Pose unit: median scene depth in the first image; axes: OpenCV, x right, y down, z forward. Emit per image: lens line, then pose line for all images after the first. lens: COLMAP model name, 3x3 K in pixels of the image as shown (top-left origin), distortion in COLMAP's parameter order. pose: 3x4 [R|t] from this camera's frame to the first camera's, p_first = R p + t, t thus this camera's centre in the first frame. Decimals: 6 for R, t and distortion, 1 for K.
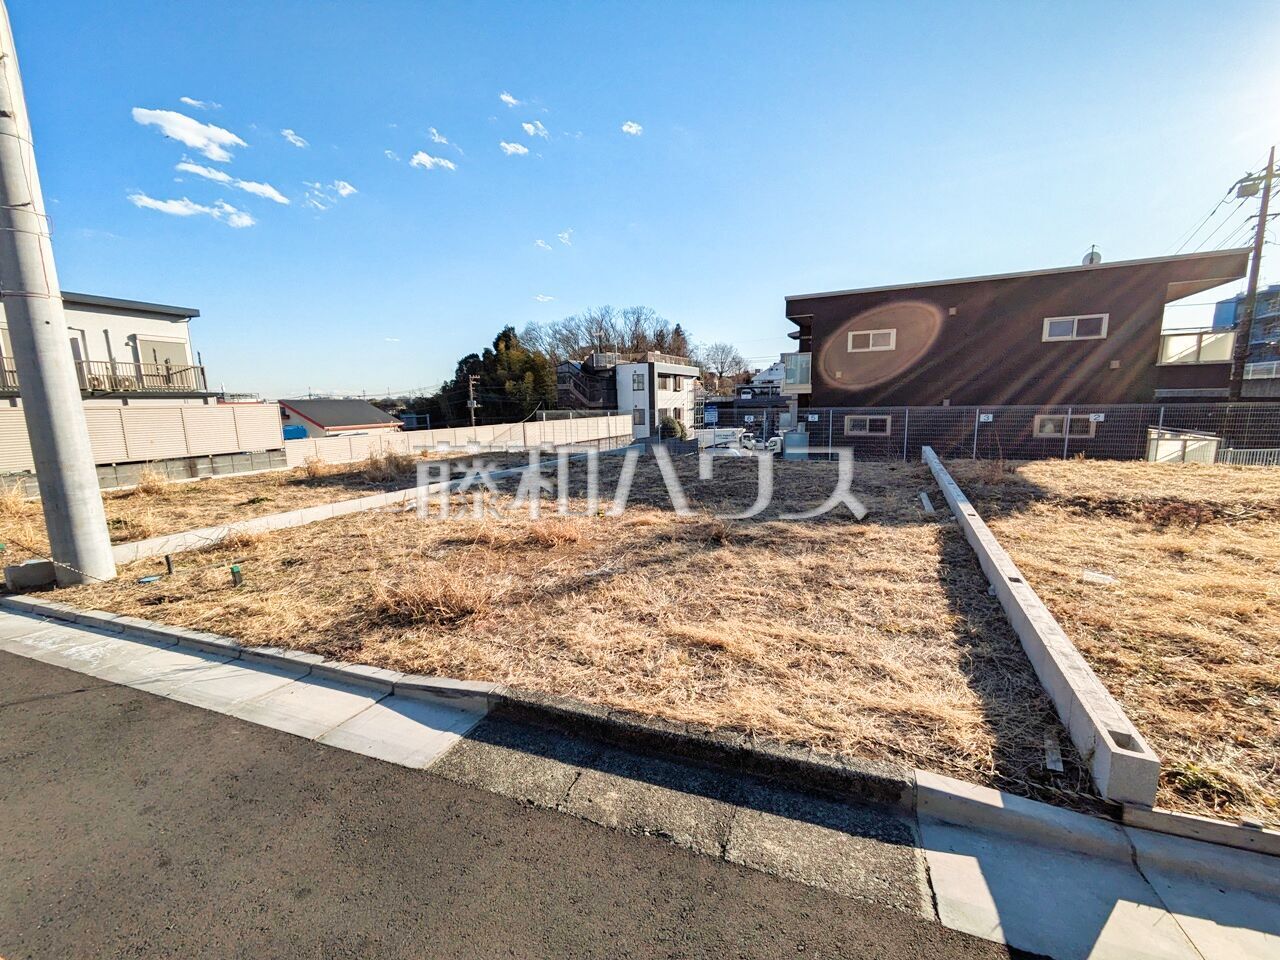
lens RADIAL K [[505.4, 0, 645.2], [0, 505.4, 475.7], [0, 0, 1]] dist [-0.003132, 0.002818]
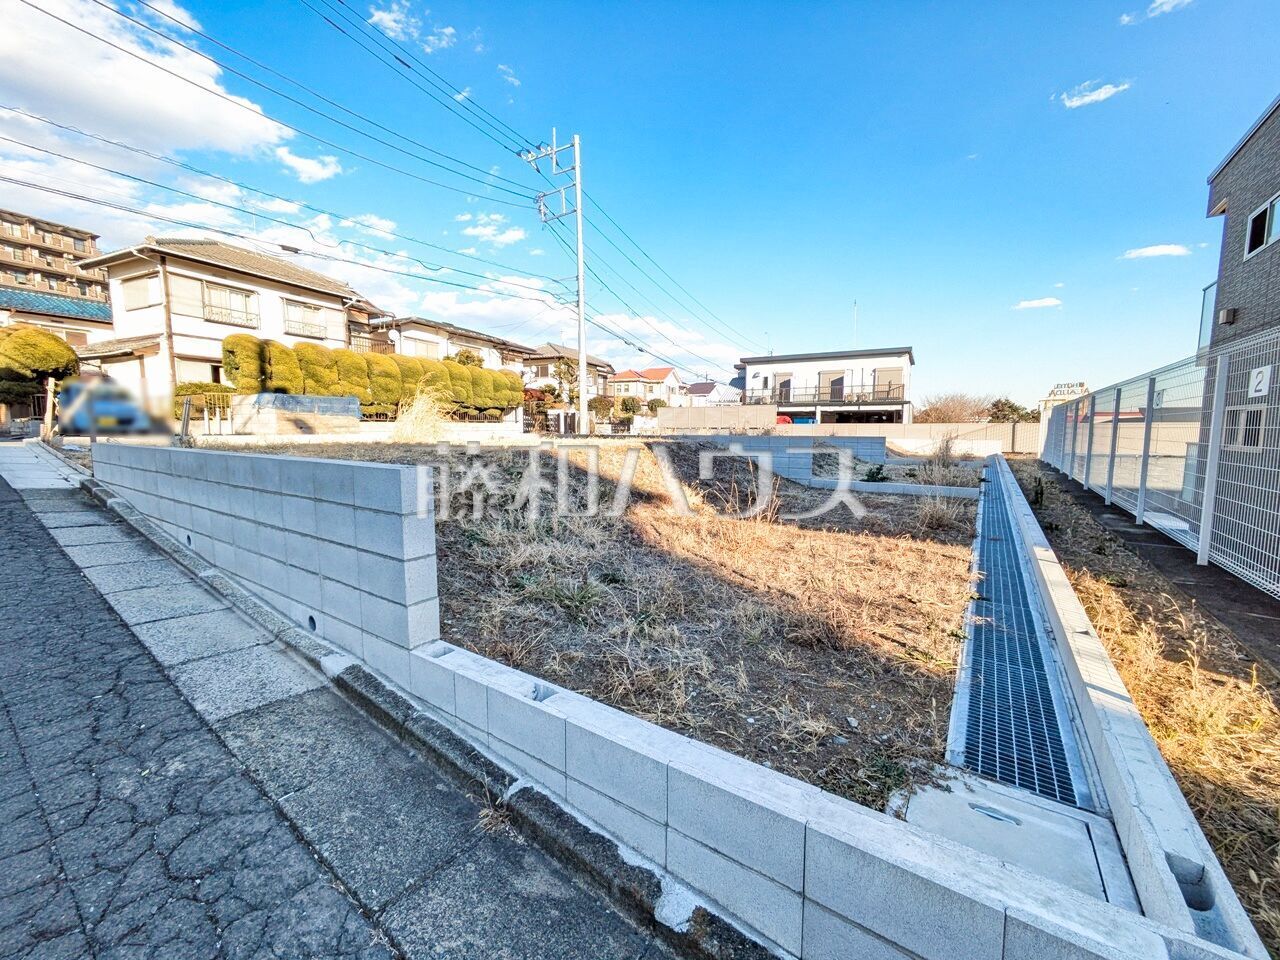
lens RADIAL K [[505.4, 0, 645.6], [0, 505.4, 474.8], [0, 0, 1]] dist [-0.003132, 0.002818]
pose [[-0.145431, 0.111694, -0.983043, 1.012909], [-0.145583, 0.980375, 0.132929, -0.049618], [0.978599, 0.162446, -0.126316, 0.628977]]
